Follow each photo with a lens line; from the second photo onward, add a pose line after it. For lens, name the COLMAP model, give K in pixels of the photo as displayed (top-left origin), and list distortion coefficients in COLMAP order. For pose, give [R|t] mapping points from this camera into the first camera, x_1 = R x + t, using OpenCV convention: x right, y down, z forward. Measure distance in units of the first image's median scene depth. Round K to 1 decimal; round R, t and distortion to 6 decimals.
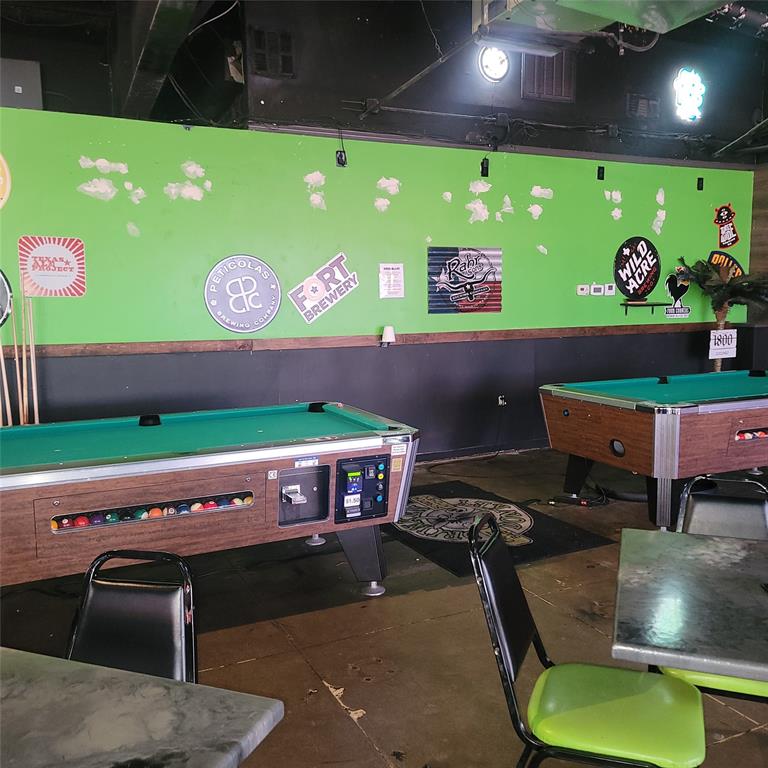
lens RADIAL K [[753.1, 0, 385.3], [0, 753.1, 382.4], [0, 0, 1]] dist [0.054580, 0.000000]
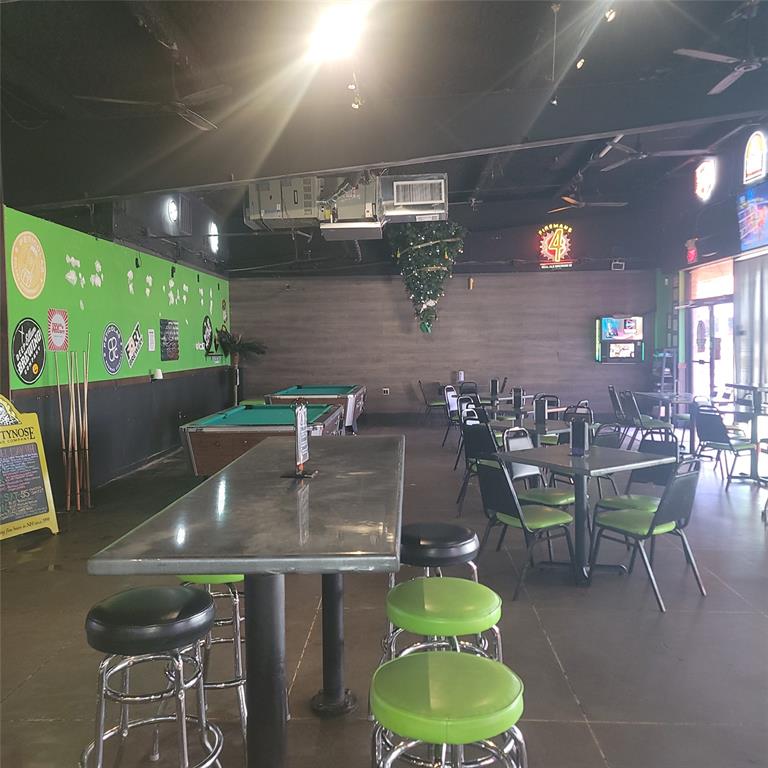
lens RADIAL K [[753.1, 0, 383.3], [0, 753.1, 379.8], [0, 0, 1]] dist [0.054580, 0.000000]
pose [[0.468804, -0.039902, 0.882401, -1.028234], [0.110732, 0.993753, -0.013892, 0.019636], [-0.876334, 0.104222, 0.470294, -0.135076]]
